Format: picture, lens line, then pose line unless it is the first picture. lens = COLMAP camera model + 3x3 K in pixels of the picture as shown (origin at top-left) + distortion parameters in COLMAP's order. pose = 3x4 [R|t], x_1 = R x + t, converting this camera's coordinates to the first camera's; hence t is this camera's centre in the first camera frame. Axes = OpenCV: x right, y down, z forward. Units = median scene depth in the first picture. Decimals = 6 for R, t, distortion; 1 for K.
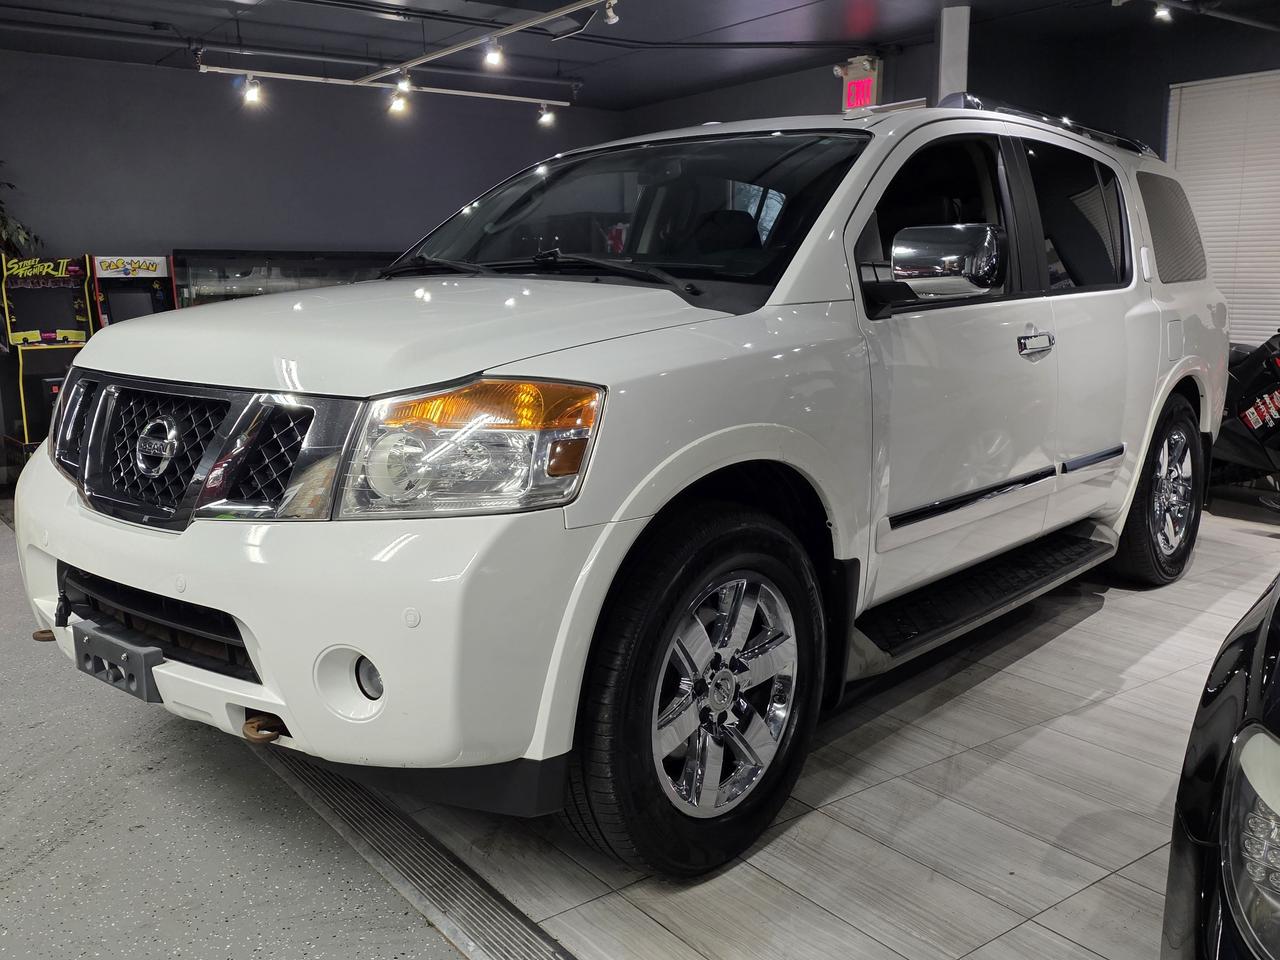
lens RADIAL K [[1137.8, 0, 640.0], [0, 1137.8, 480.0], [0, 0, 1]] dist [0.098549, -0.108126]
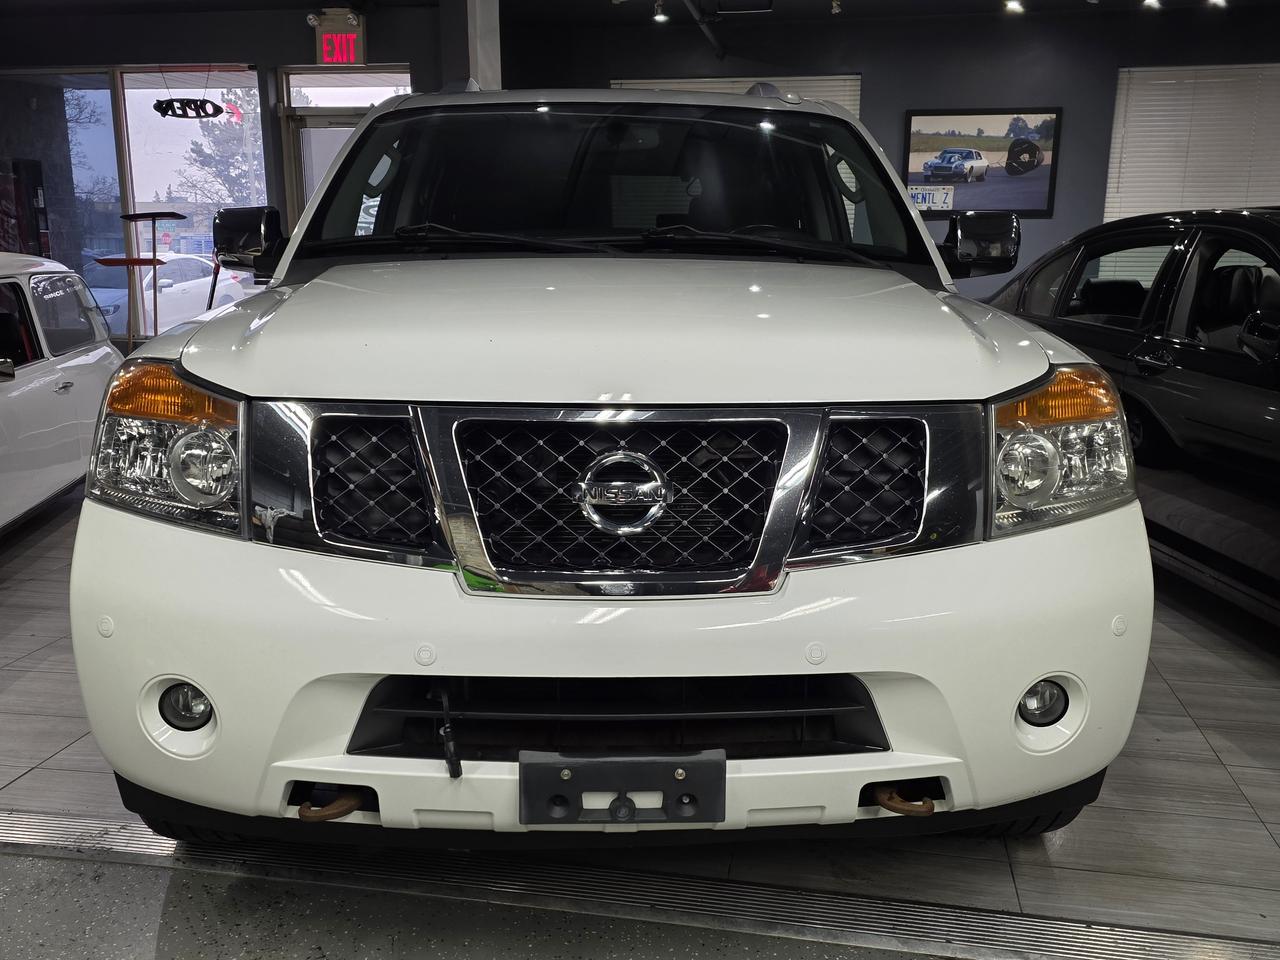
lens RADIAL K [[1137.8, 0, 640.0], [0, 1137.8, 480.0], [0, 0, 1]] dist [0.098549, -0.108126]
pose [[0.733131, -0.128542, 0.667830, -0.806489], [0.109192, 0.991484, 0.070970, -0.077490], [-0.671265, 0.020891, 0.740923, 0.403860]]
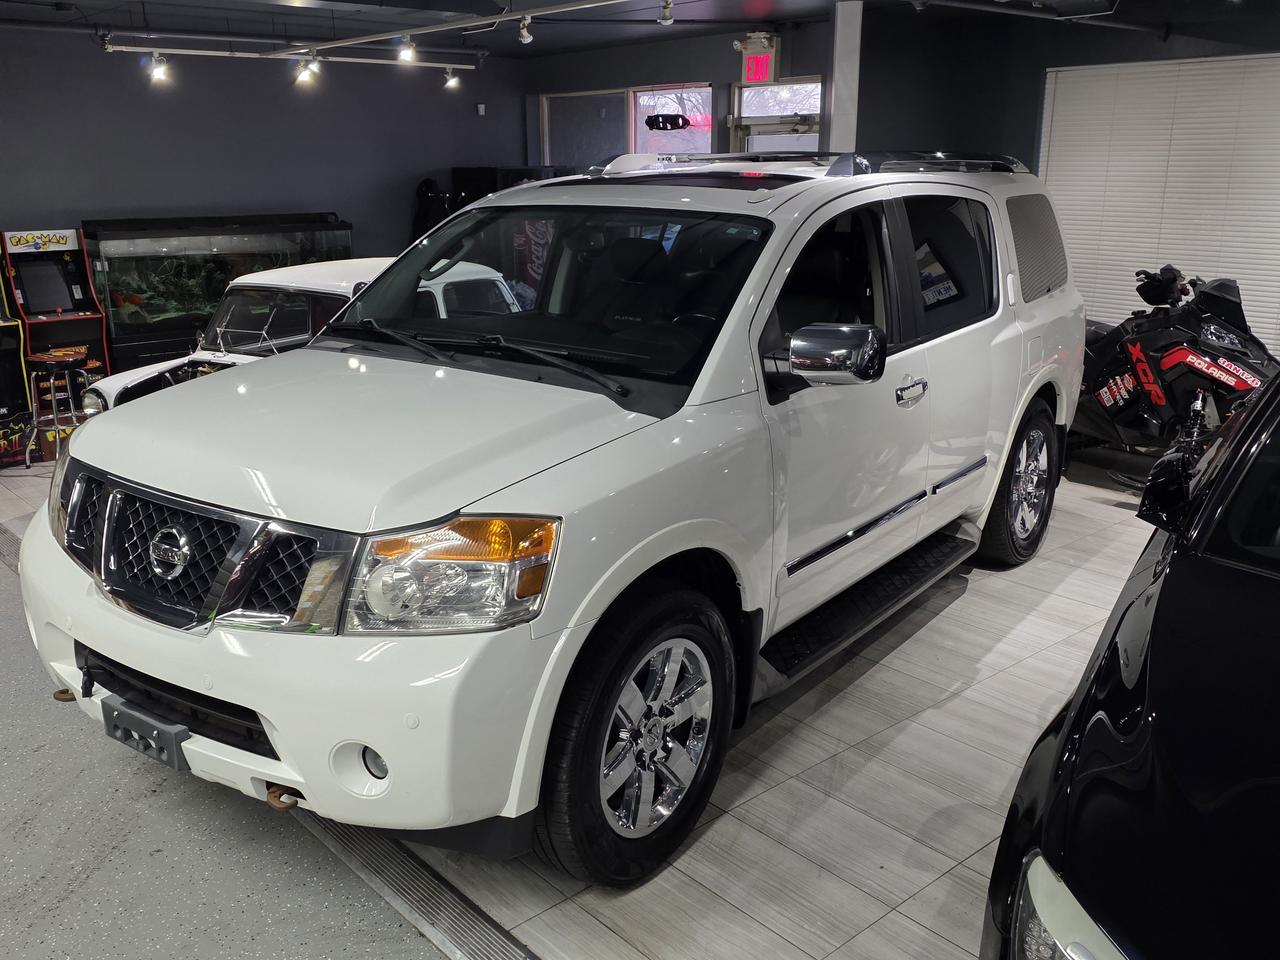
lens RADIAL K [[1133.2, 0, 621.8], [0, 1133.2, 499.3], [0, 0, 1]] dist [0.129336, -0.164627]
pose [[0.997084, -0.020061, 0.073628, -0.042137], [0.011528, 0.993352, 0.114539, -0.188271], [-0.075437, -0.113356, 0.990686, -0.163826]]
